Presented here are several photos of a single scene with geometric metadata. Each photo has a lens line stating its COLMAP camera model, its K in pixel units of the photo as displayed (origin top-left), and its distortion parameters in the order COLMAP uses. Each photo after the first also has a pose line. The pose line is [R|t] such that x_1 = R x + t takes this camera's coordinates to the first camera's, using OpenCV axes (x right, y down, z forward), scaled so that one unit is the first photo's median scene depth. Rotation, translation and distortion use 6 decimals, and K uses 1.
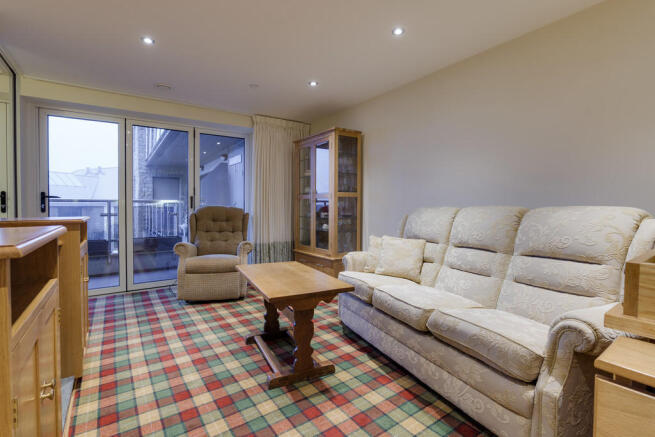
lens RADIAL K [[303.4, 0, 327.5], [0, 303.4, 218.5], [0, 0, 1]] dist [-0.000639, 0.000107]
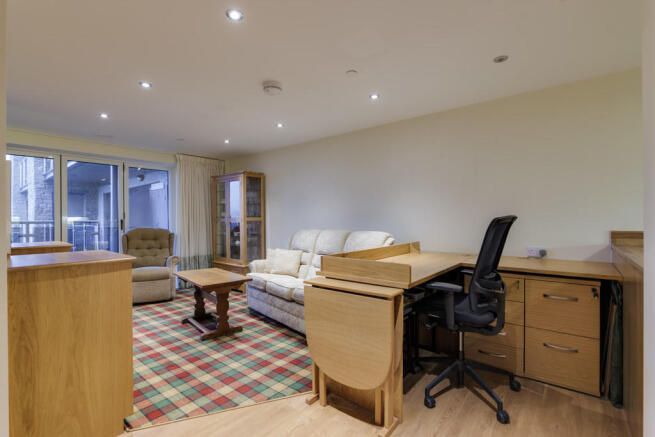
lens RADIAL K [[302.5, 0, 323.8], [0, 302.5, 230.8], [0, 0, 1]] dist [-0.004528, -0.000177]
pose [[0.967202, -0.014909, 0.253572, 0.029416], [0.013887, 0.999887, 0.005819, -0.036062], [-0.253630, -0.002107, 0.967299, -0.498633]]
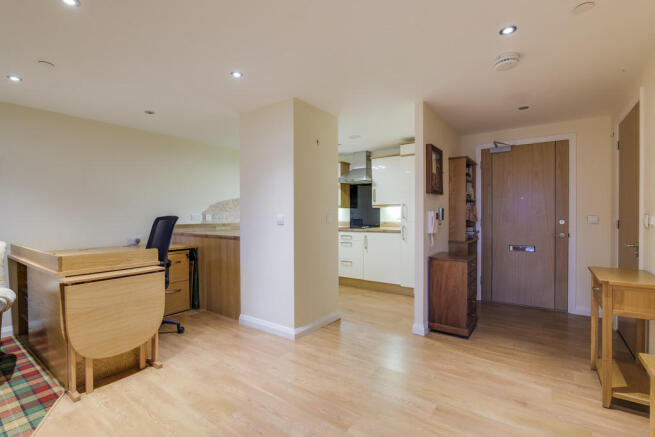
lens RADIAL K [[303.4, 0, 327.5], [0, 303.4, 218.5], [0, 0, 1]] dist [-0.000639, 0.000107]
pose [[-0.309014, -0.004590, 0.951046, -0.666916], [0.035813, 0.999223, 0.016459, -0.047844], [-0.950383, 0.039145, -0.308610, -0.174812]]
